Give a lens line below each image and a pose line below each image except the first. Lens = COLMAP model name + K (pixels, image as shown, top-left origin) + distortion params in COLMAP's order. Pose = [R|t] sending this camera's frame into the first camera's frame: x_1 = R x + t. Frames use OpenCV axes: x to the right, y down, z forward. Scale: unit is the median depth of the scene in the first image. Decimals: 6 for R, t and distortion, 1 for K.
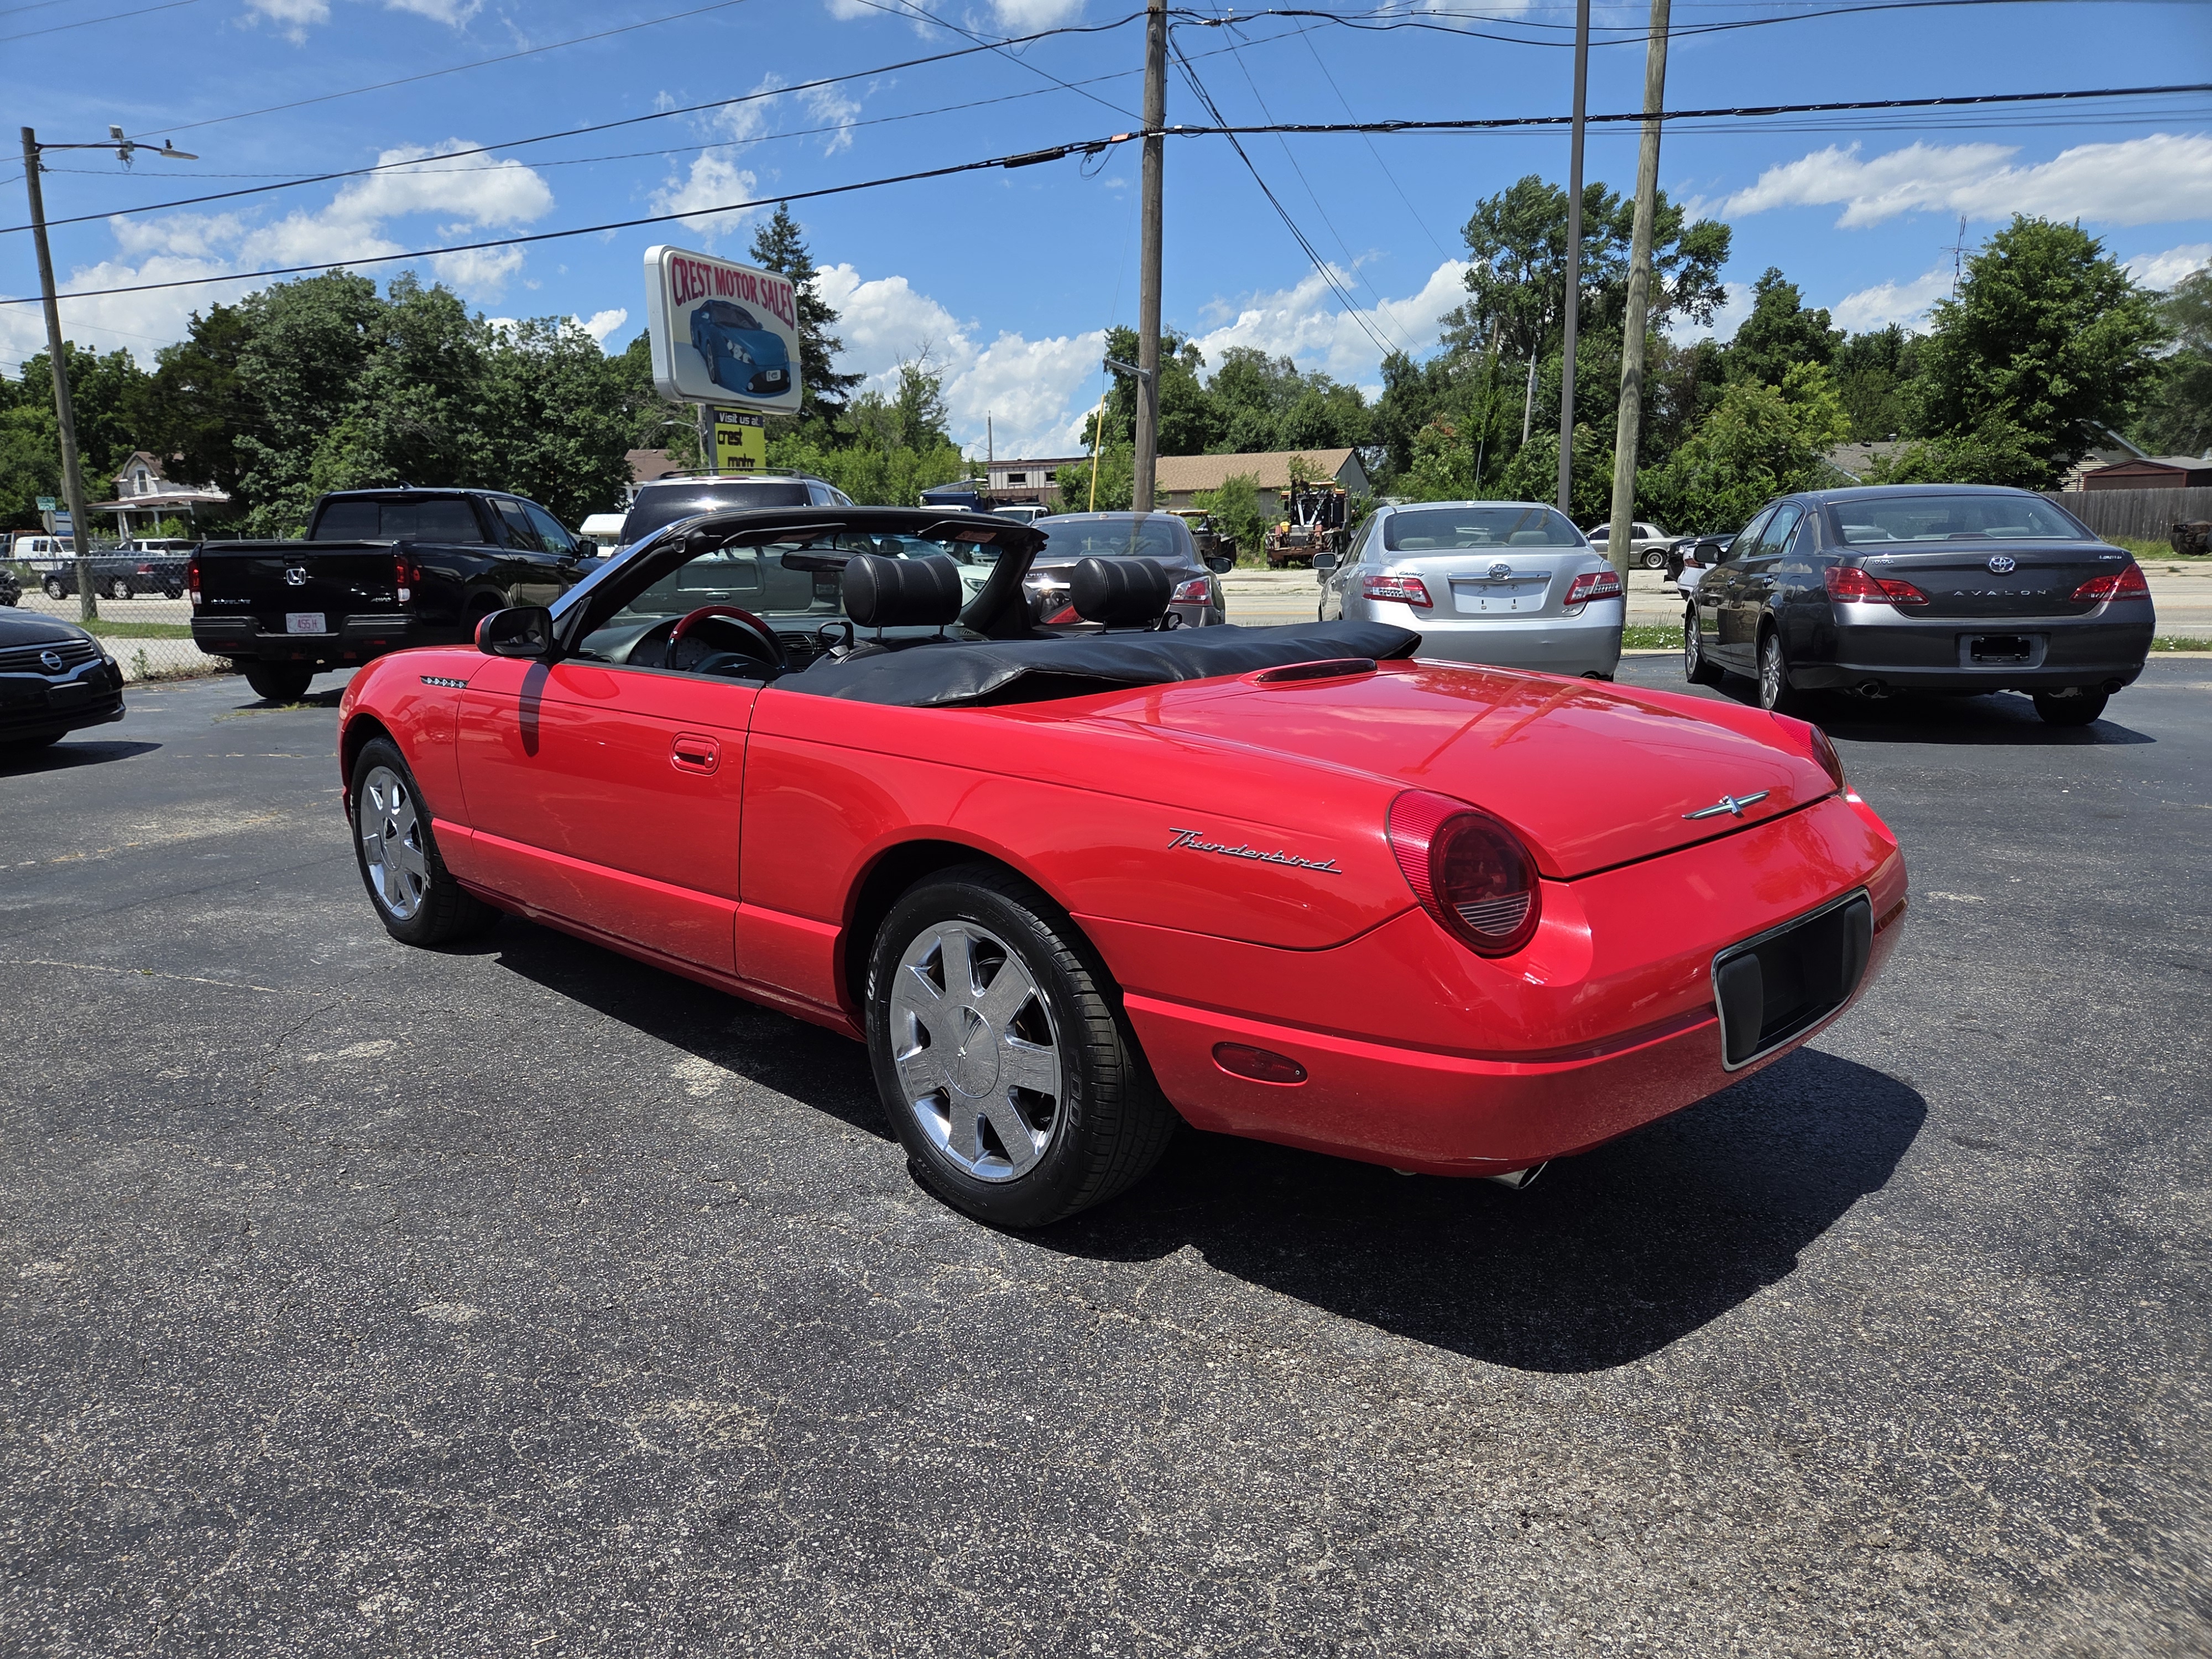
lens RADIAL K [[1485.3, 0, 1092.2], [0, 1485.3, 835.9], [0, 0, 1]] dist [0.056569, -0.046859]
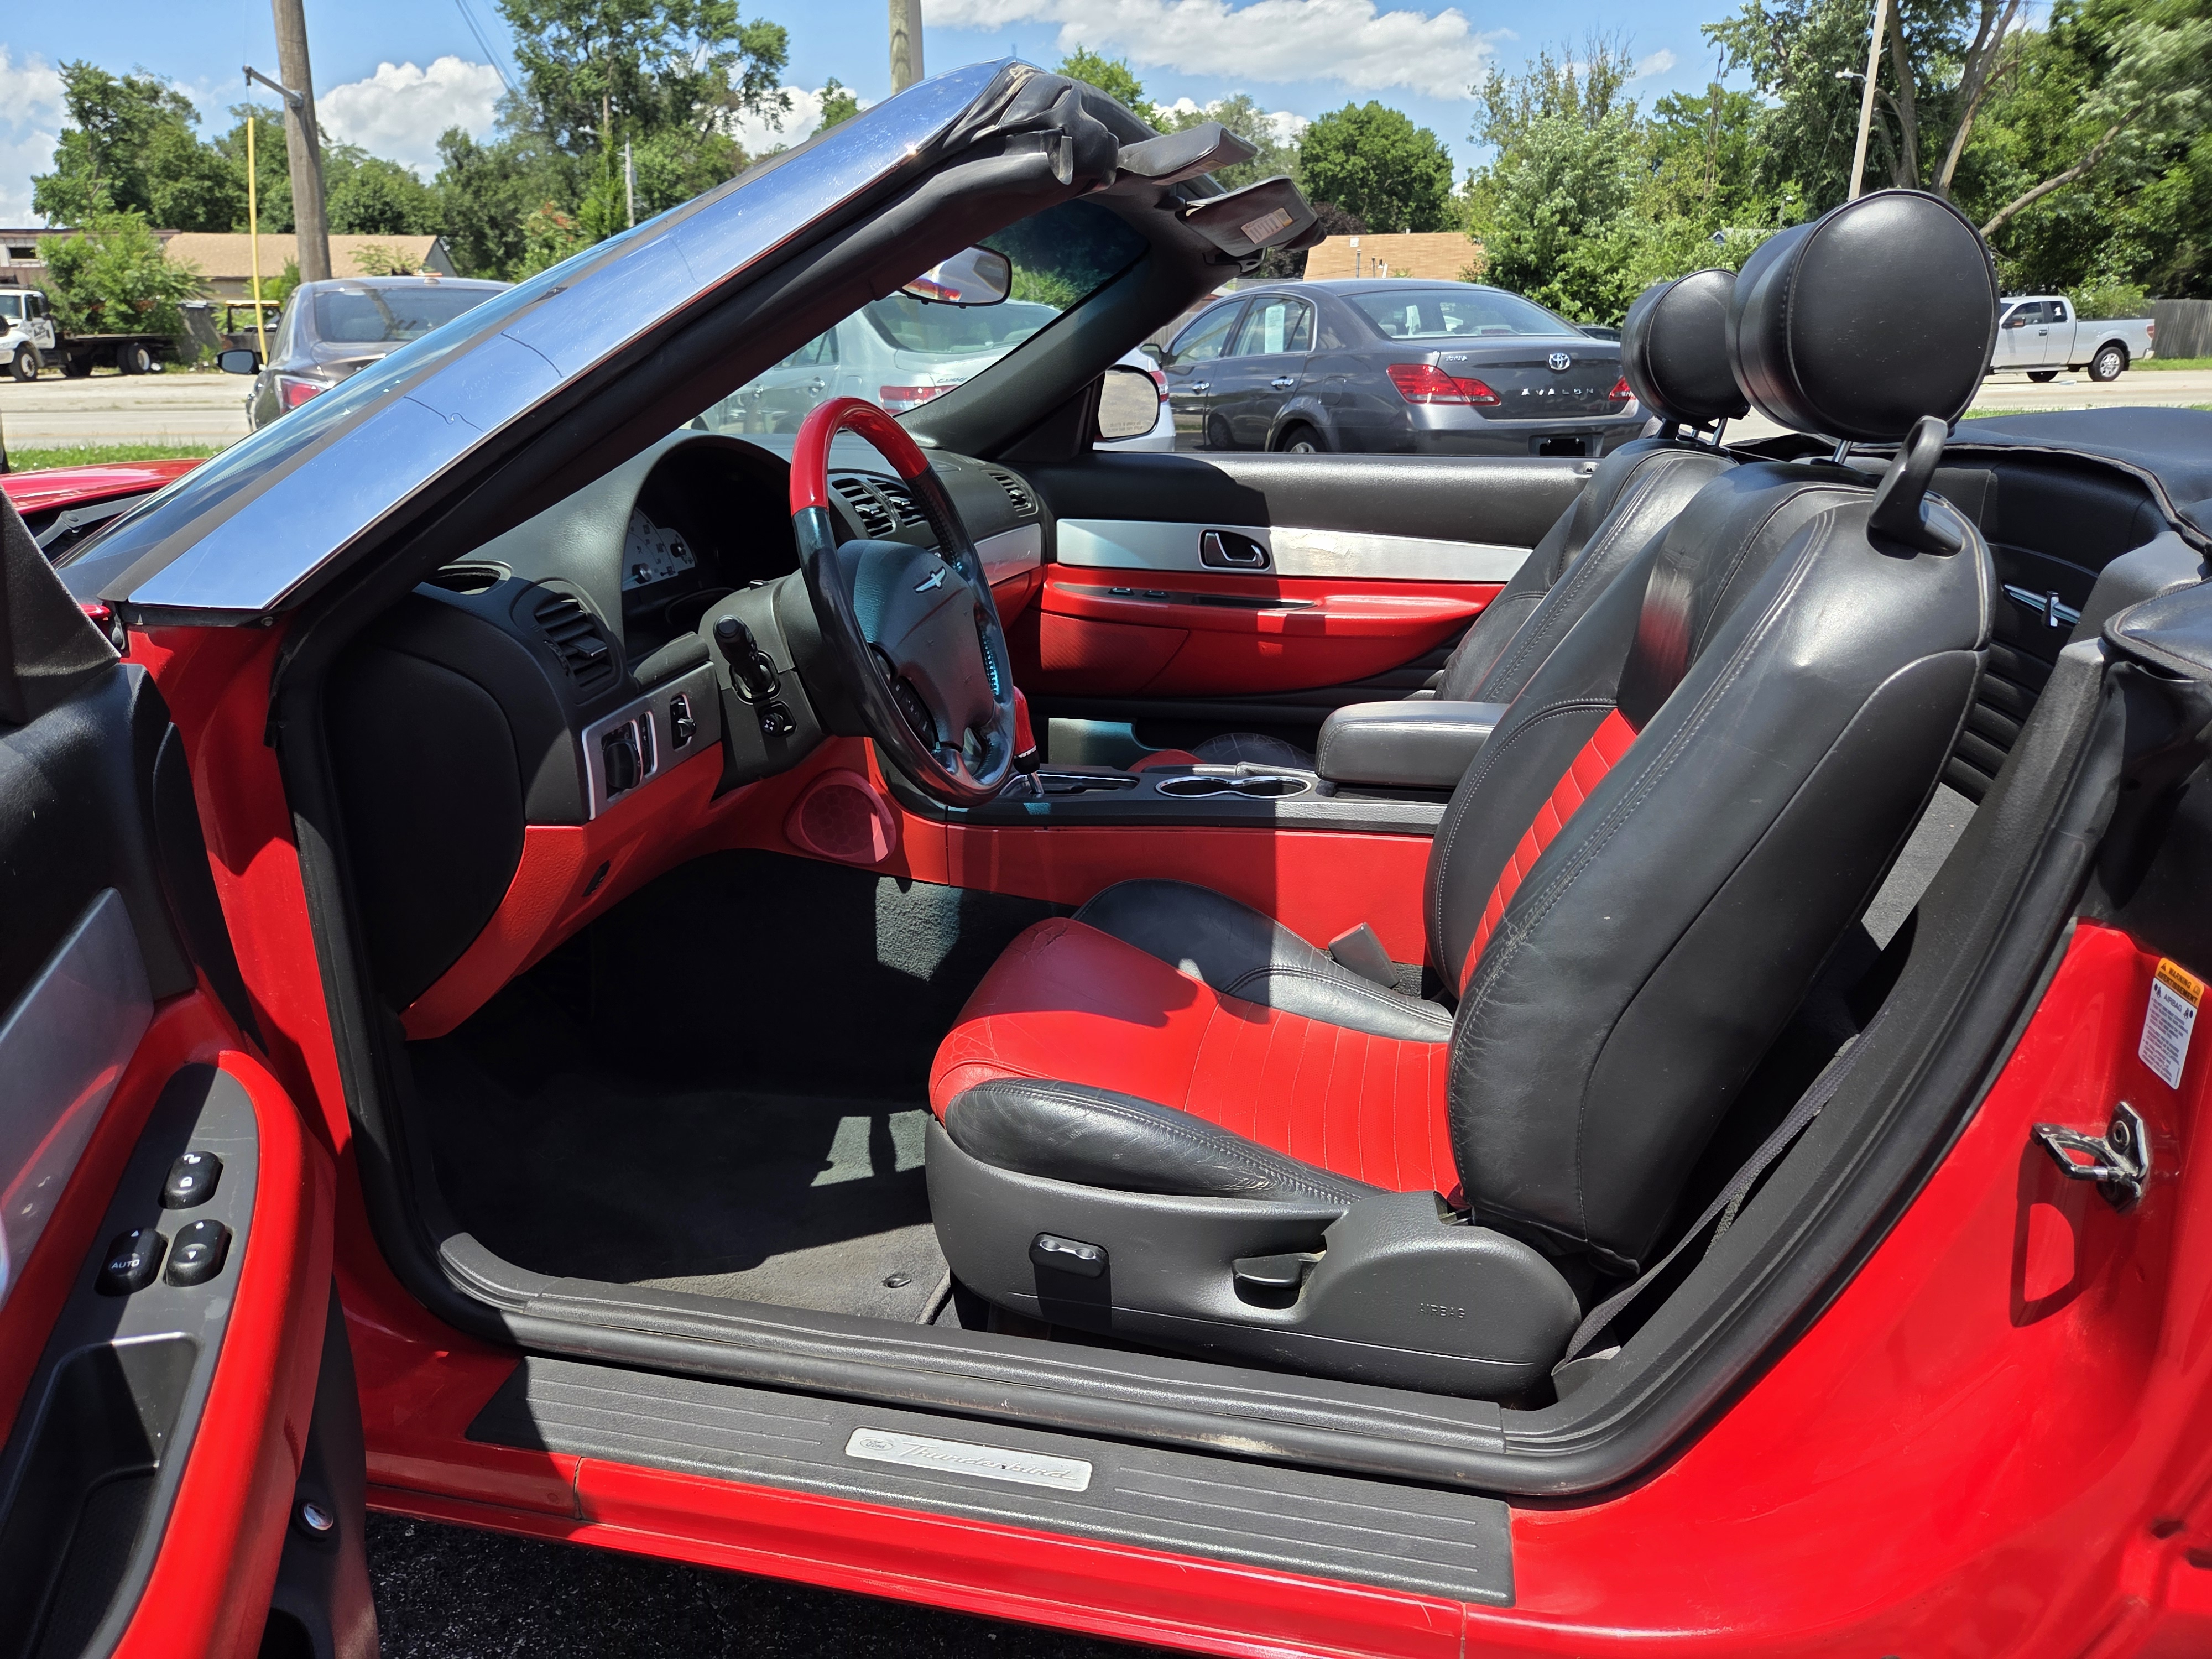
lens RADIAL K [[1485.3, 0, 1091.8], [0, 1485.3, 821.7], [0, 0, 1]] dist [0.056569, -0.046859]
pose [[0.834944, -0.156680, 0.527560, -0.048634], [0.099067, 0.985748, 0.135968, -0.013098], [-0.541344, -0.061262, 0.838566, 0.089134]]
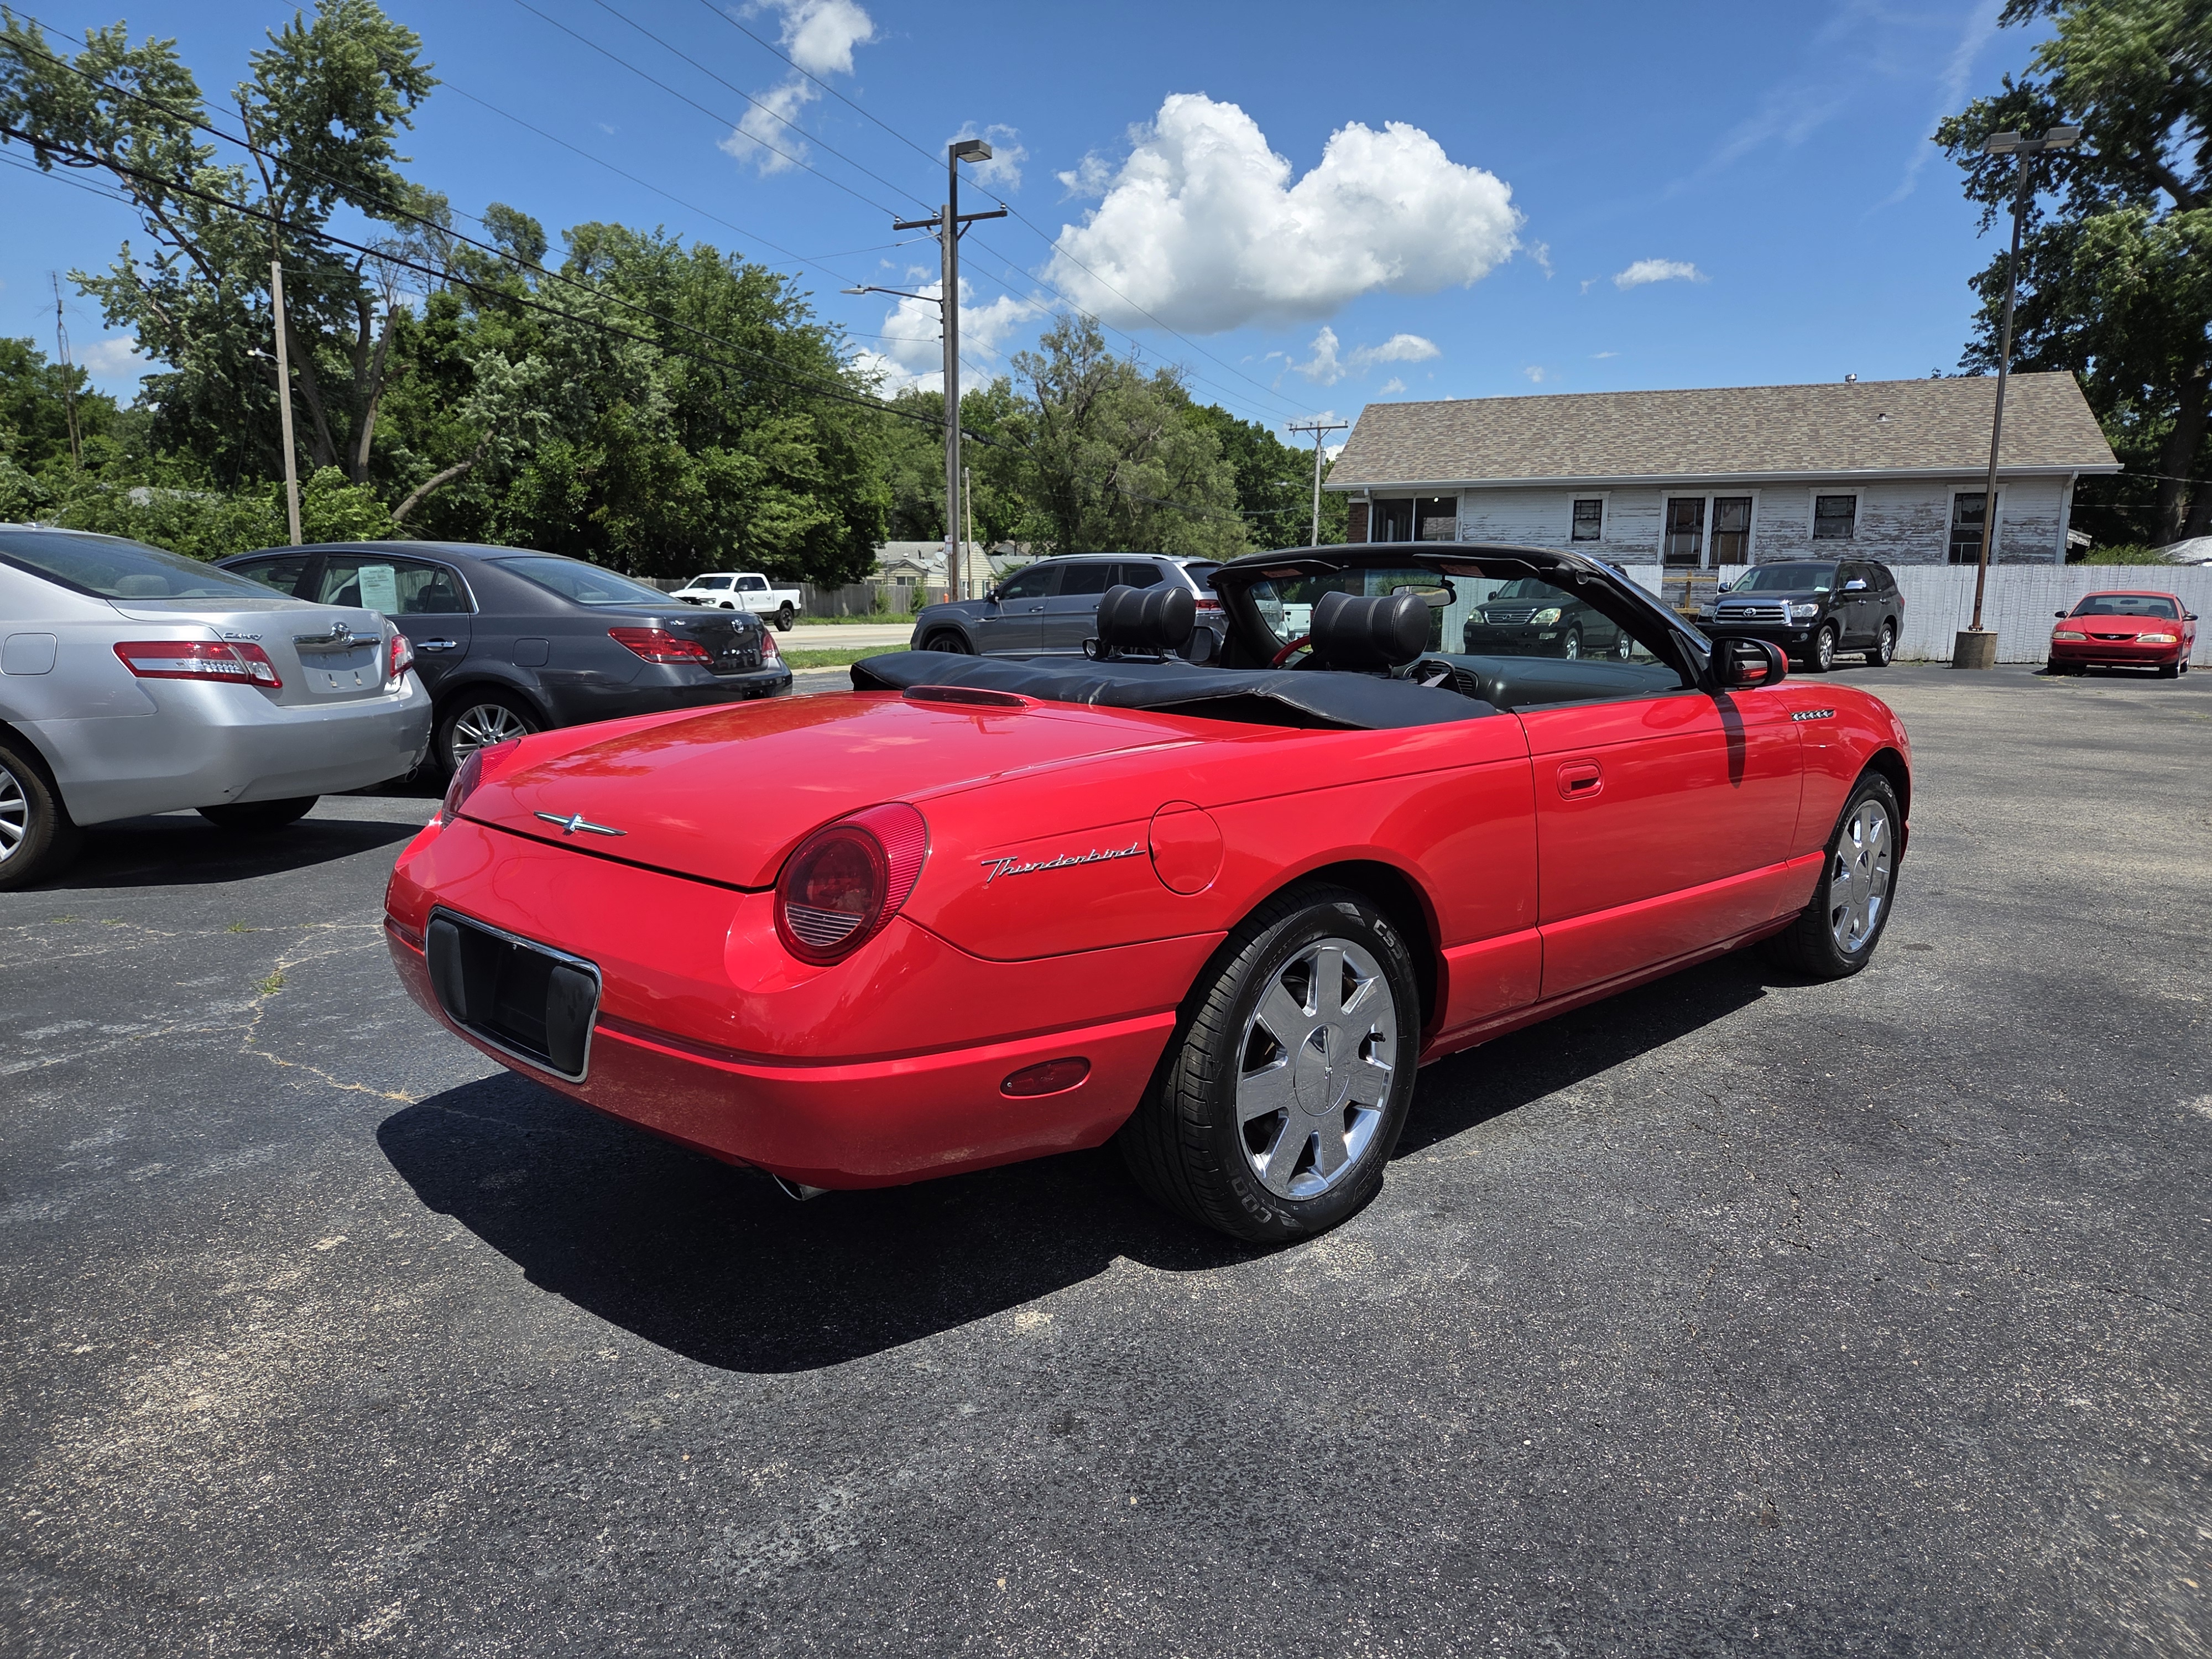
lens RADIAL K [[1485.3, 0, 1104.2], [0, 1485.3, 845.8], [0, 0, 1]] dist [0.056569, -0.046859]
pose [[-0.021762, -0.144812, 0.989220, -0.128405], [0.187547, 0.971297, 0.146314, -0.034093], [-0.982014, 0.188710, 0.006022, 0.194639]]
